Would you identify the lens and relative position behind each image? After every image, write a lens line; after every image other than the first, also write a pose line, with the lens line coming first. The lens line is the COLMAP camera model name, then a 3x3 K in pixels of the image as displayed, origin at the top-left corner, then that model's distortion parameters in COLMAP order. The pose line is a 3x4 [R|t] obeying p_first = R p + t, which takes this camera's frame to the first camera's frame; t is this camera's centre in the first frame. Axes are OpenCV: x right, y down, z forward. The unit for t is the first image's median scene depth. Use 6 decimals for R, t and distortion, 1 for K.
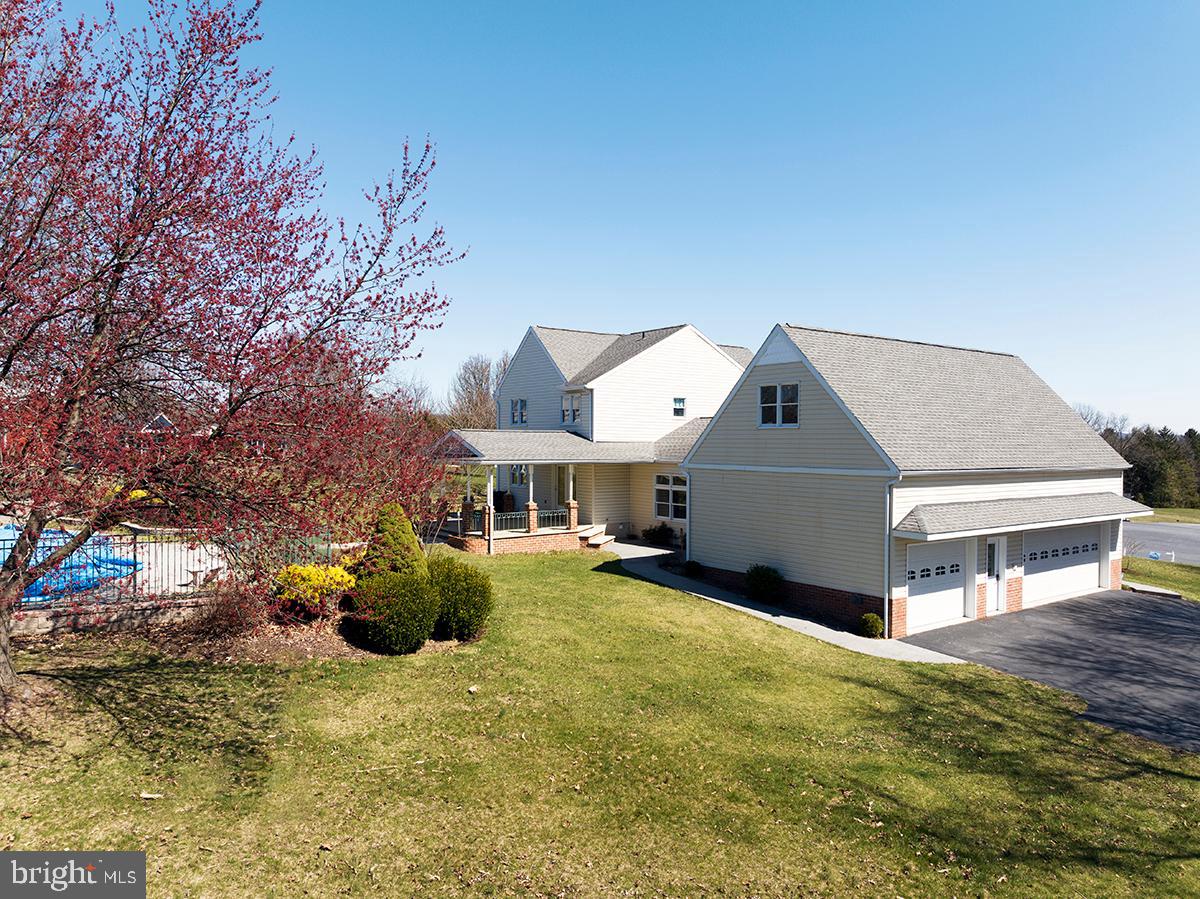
lens RADIAL K [[861.0, 0, 603.1], [0, 861.0, 455.3], [0, 0, 1]] dist [-0.039653, 0.006693]
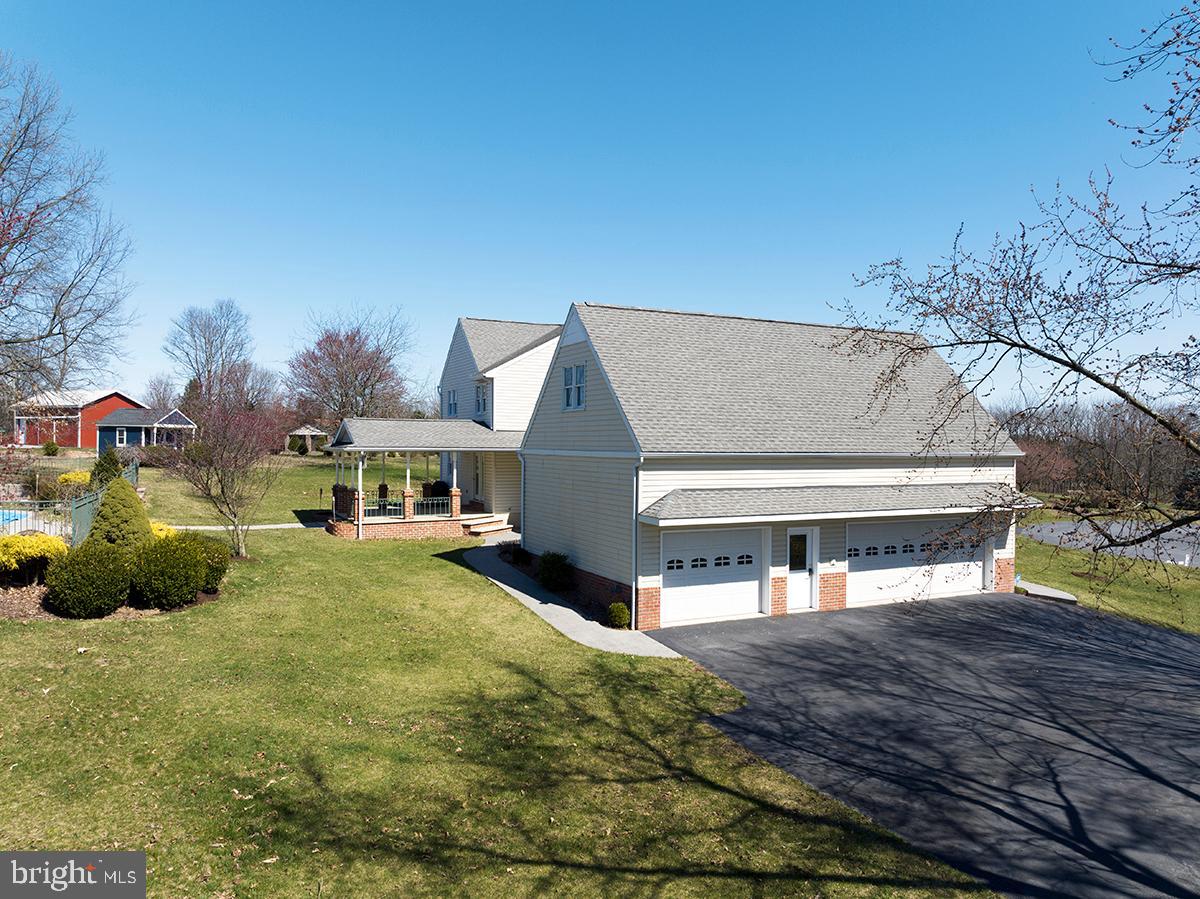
lens RADIAL K [[861.0, 0, 590.2], [0, 861.0, 438.2], [0, 0, 1]] dist [-0.039653, 0.006693]
pose [[0.984178, -0.001231, -0.177176, 0.452317], [-0.002616, 0.999766, -0.021474, 0.023291], [0.177161, 0.021598, 0.983945, 0.056917]]
